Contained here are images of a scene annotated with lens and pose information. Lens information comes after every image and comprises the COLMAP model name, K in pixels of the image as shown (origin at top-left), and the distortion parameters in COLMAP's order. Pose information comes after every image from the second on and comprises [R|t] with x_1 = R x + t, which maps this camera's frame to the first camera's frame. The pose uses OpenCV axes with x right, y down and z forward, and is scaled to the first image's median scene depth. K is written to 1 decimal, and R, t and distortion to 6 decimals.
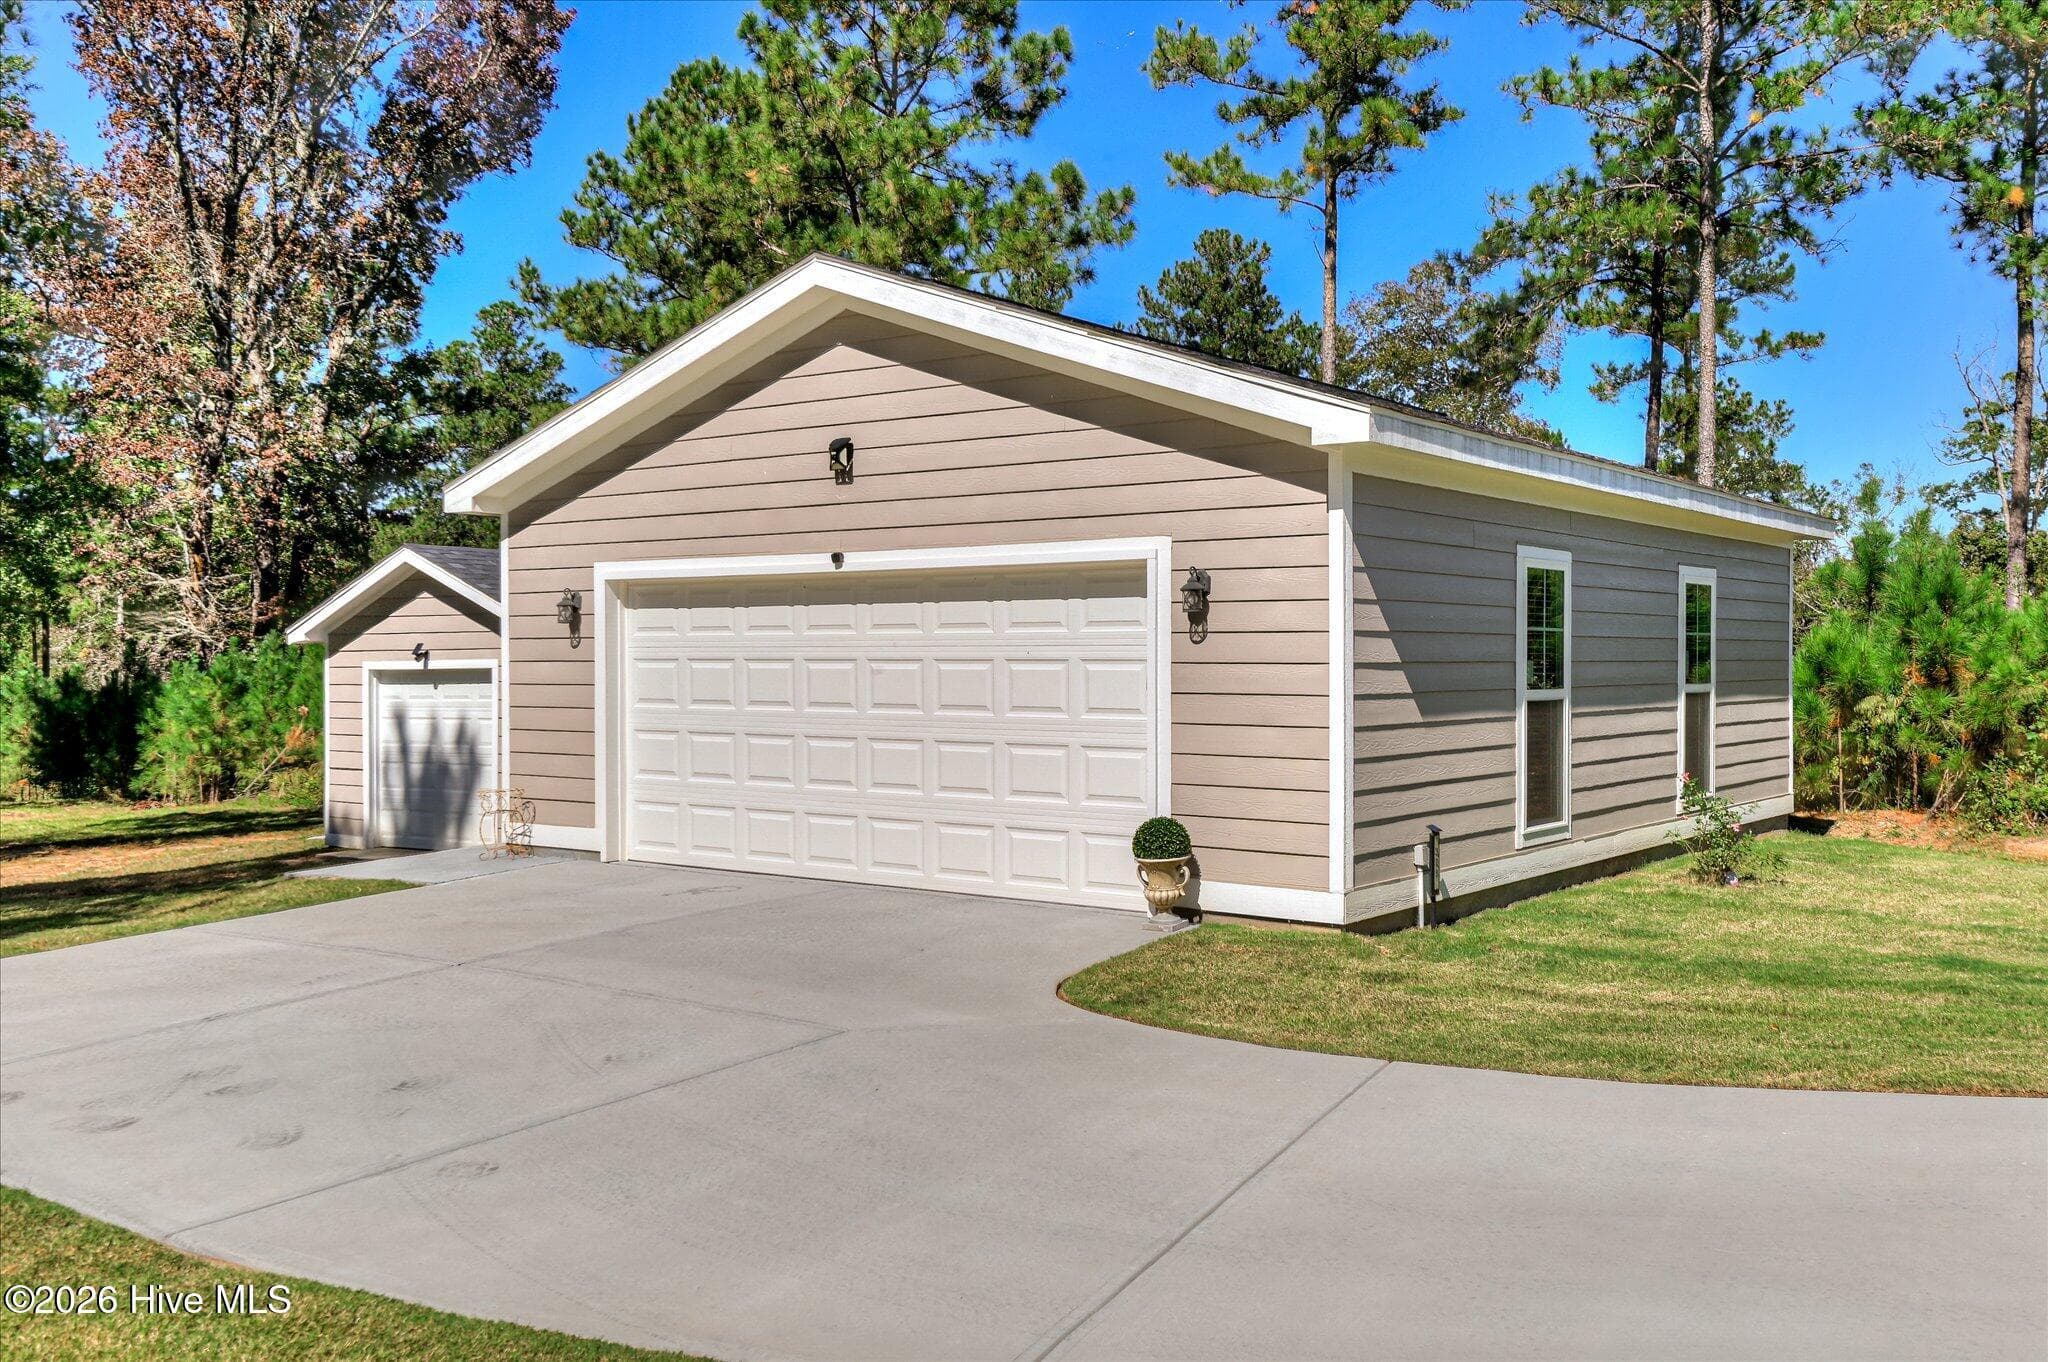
lens RADIAL K [[1750.0, 0, 997.6], [0, 1750.0, 682.3], [0, 0, 1]] dist [0.034483, -0.000298]
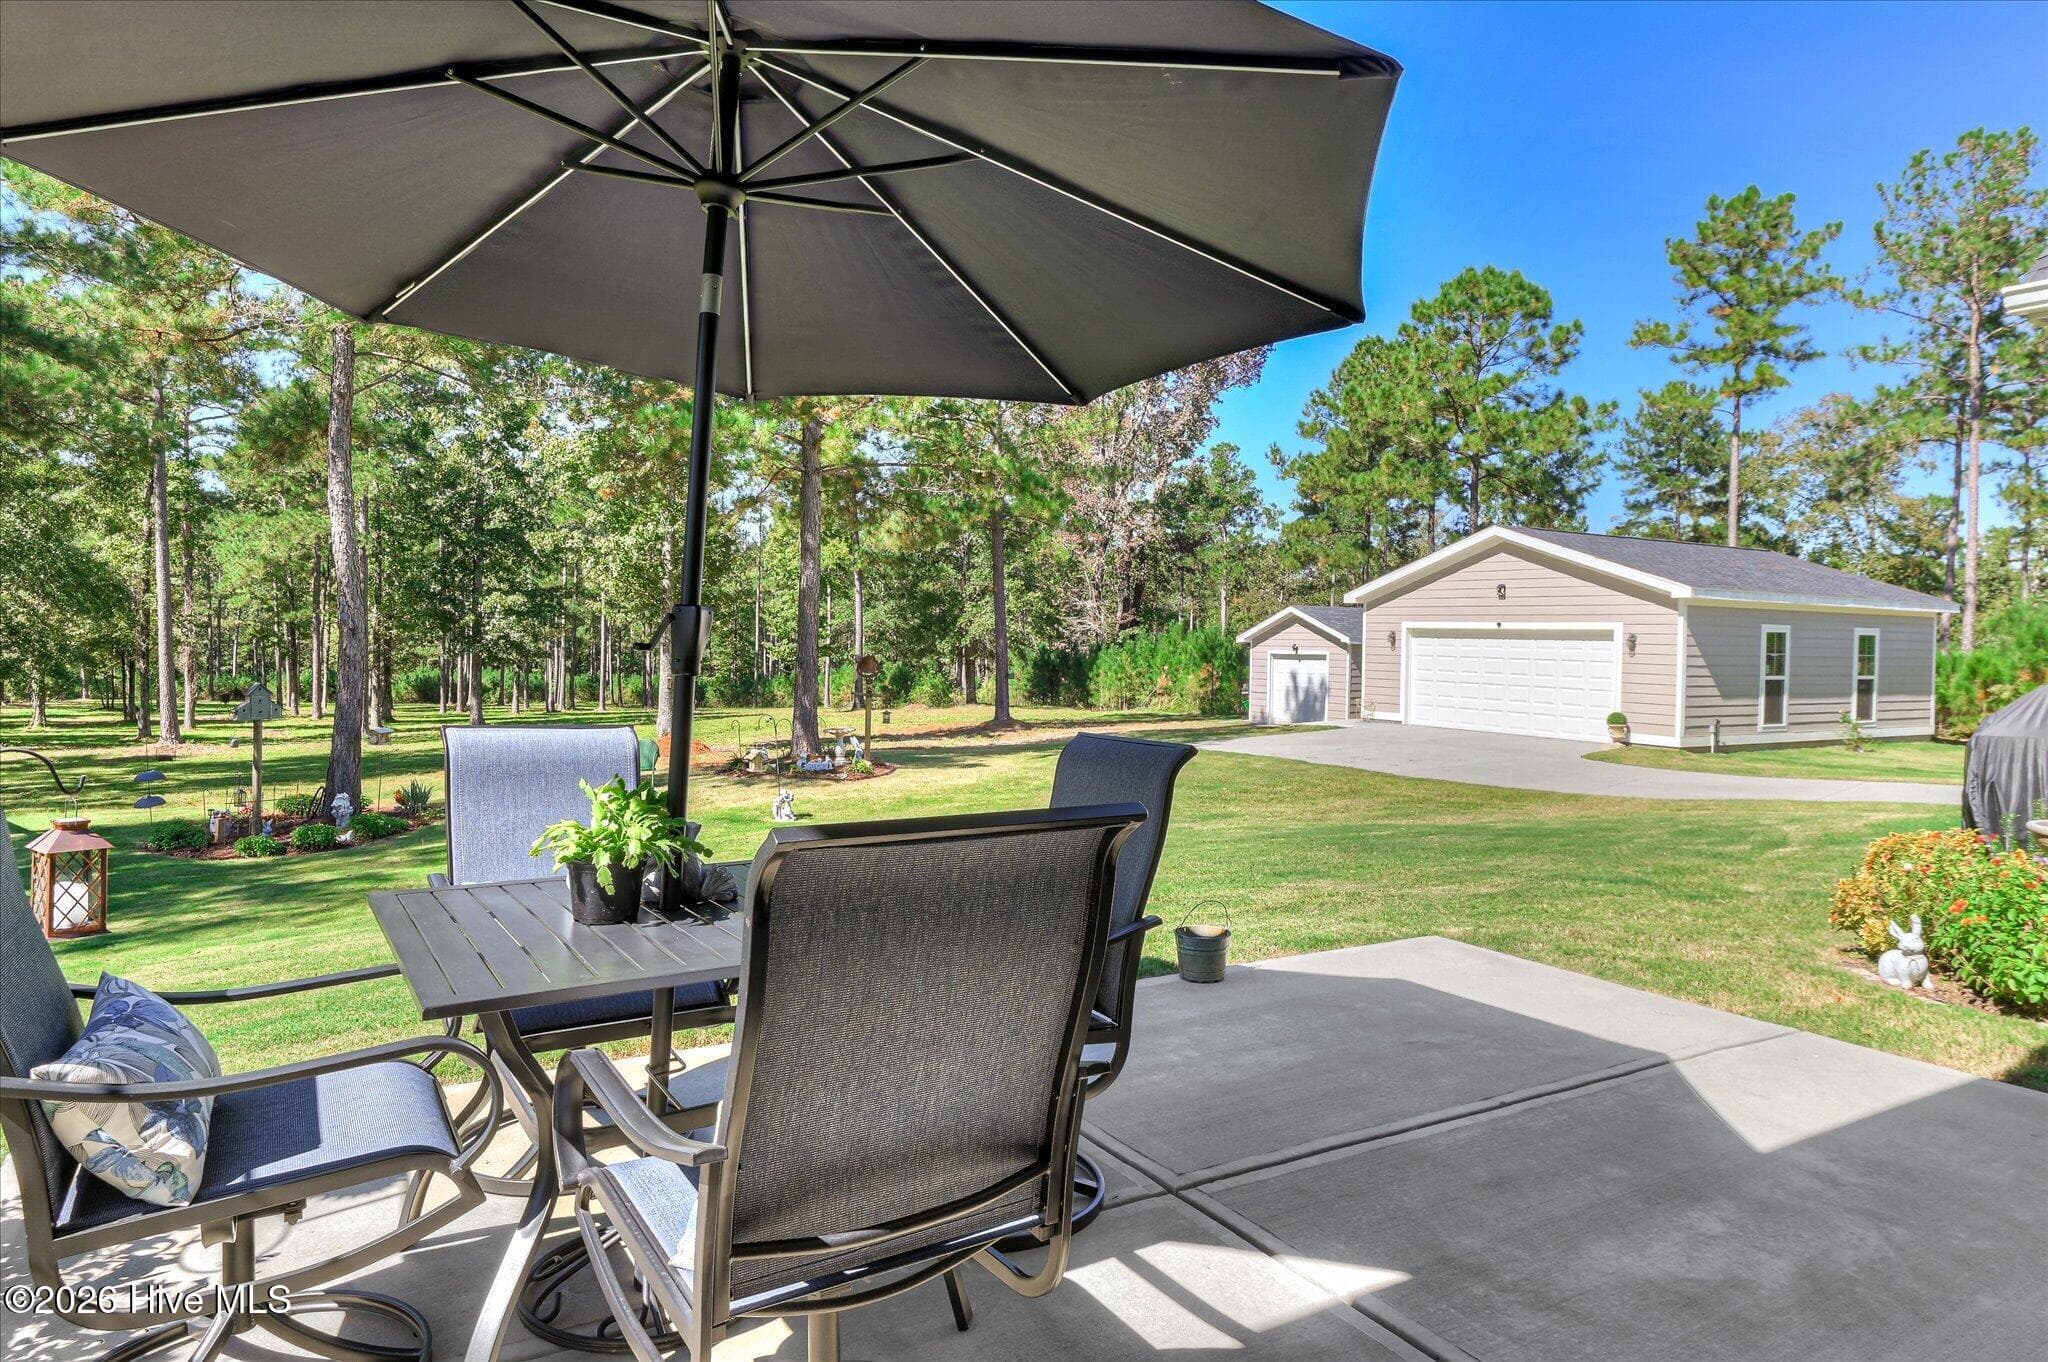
lens RADIAL K [[1207.3, 0, 971.0], [0, 1207.3, 675.3], [0, 0, 1]] dist [-0.026058, 0.000167]
pose [[0.915404, 0.030884, -0.401350, -0.029627], [-0.023716, 0.999458, 0.022817, -0.002924], [0.401837, -0.011368, 0.915641, -0.398433]]
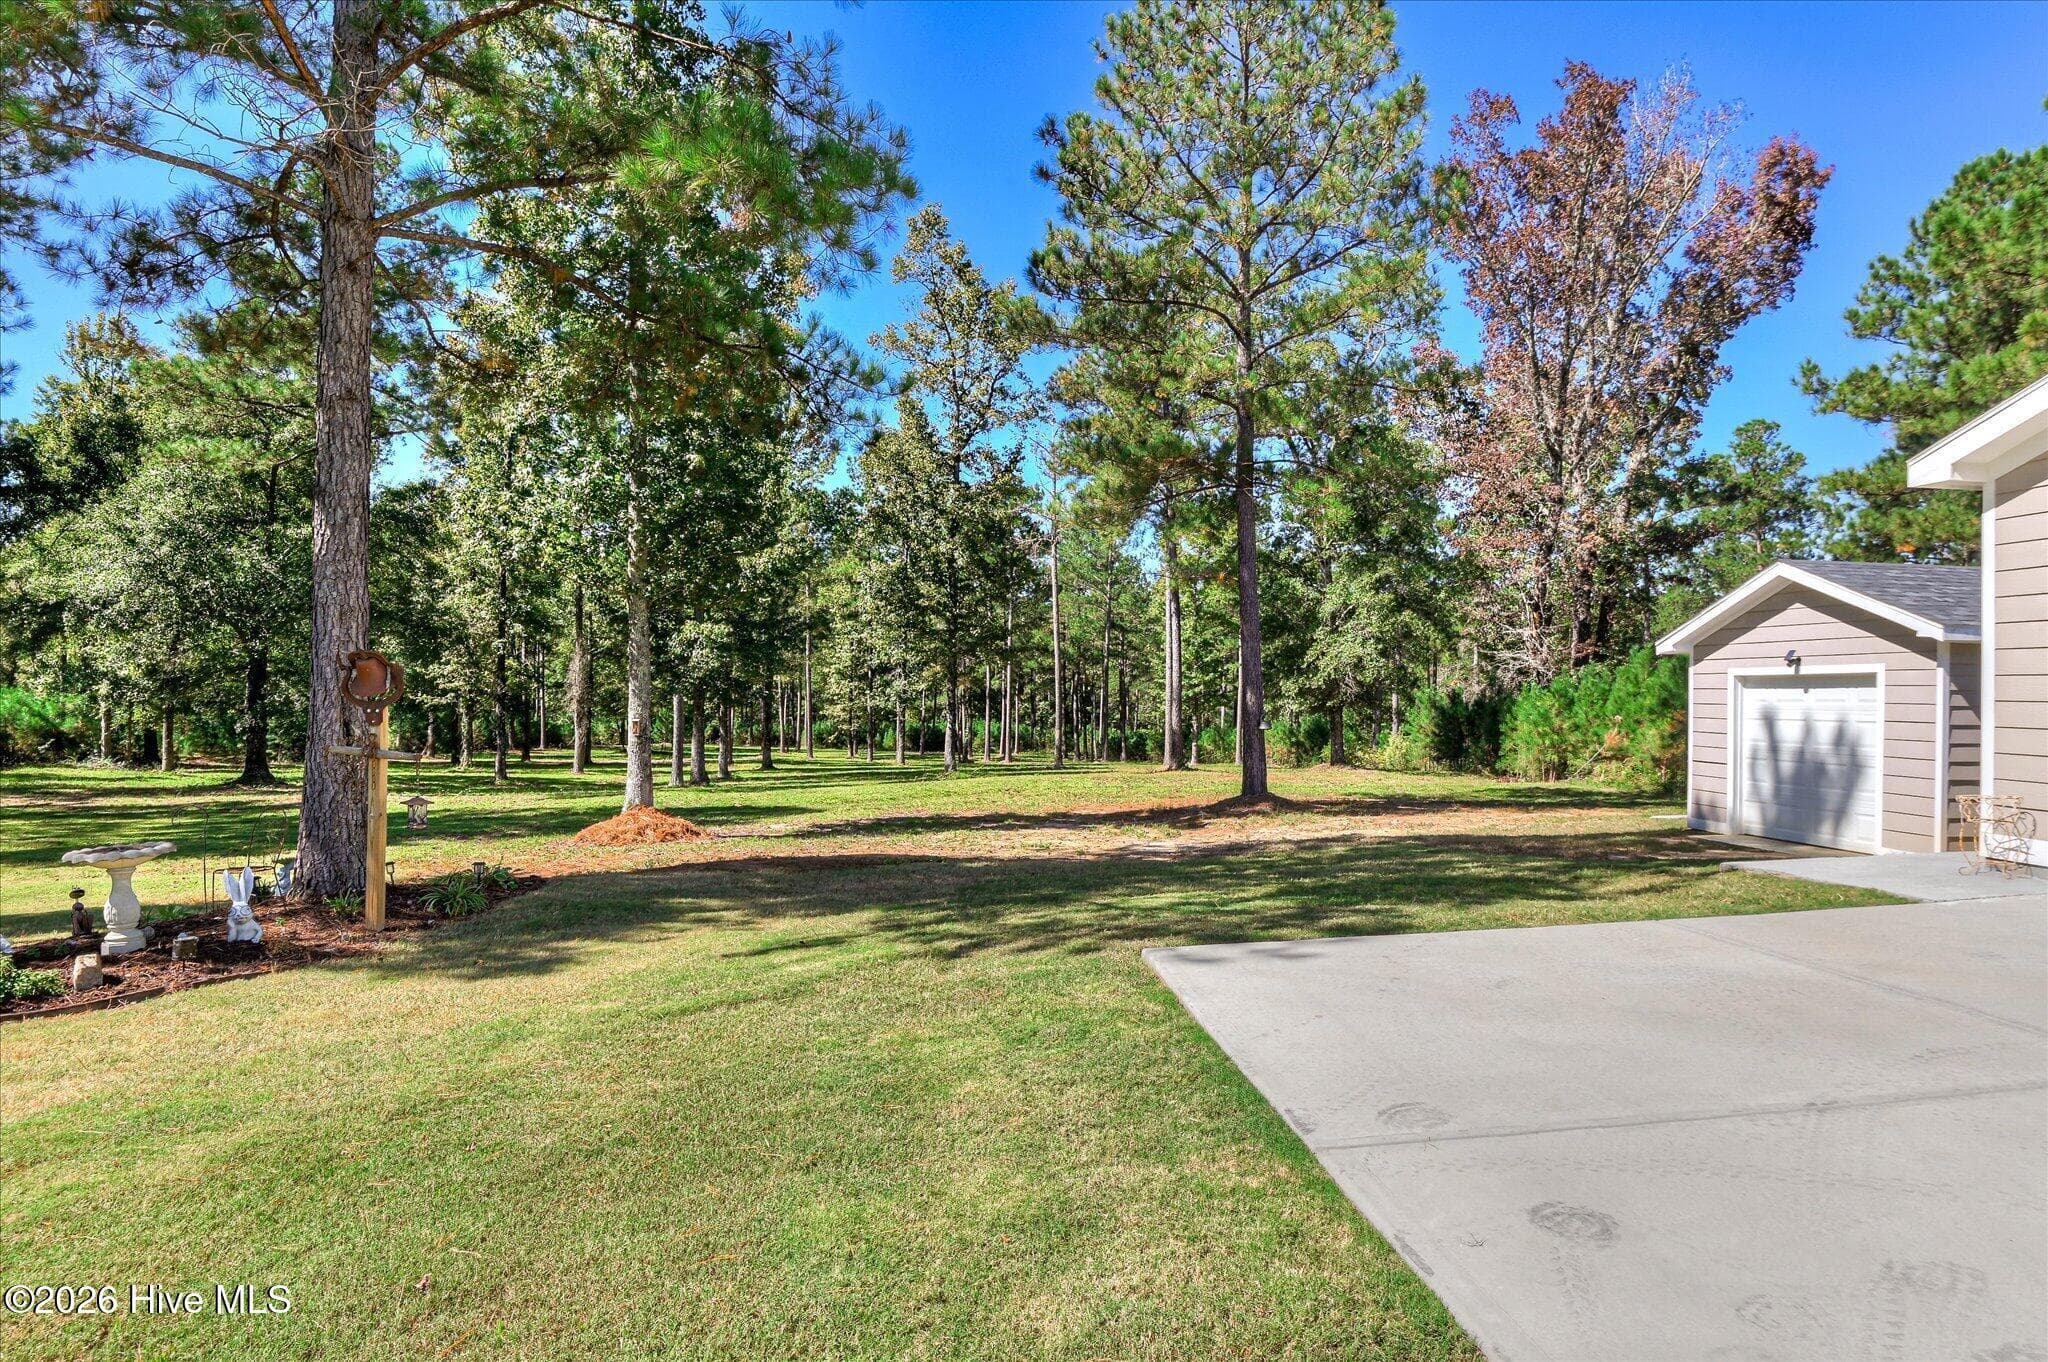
lens RADIAL K [[1072.8, 0, 1024.0], [0, 1072.8, 681.0], [0, 0, 1]] dist [-0.037630, 0.000401]
pose [[0.657854, 0.006222, -0.753120, -0.077780], [-0.023991, 0.999632, -0.012698, 0.008240], [0.752763, 0.026421, 0.657761, 0.111431]]
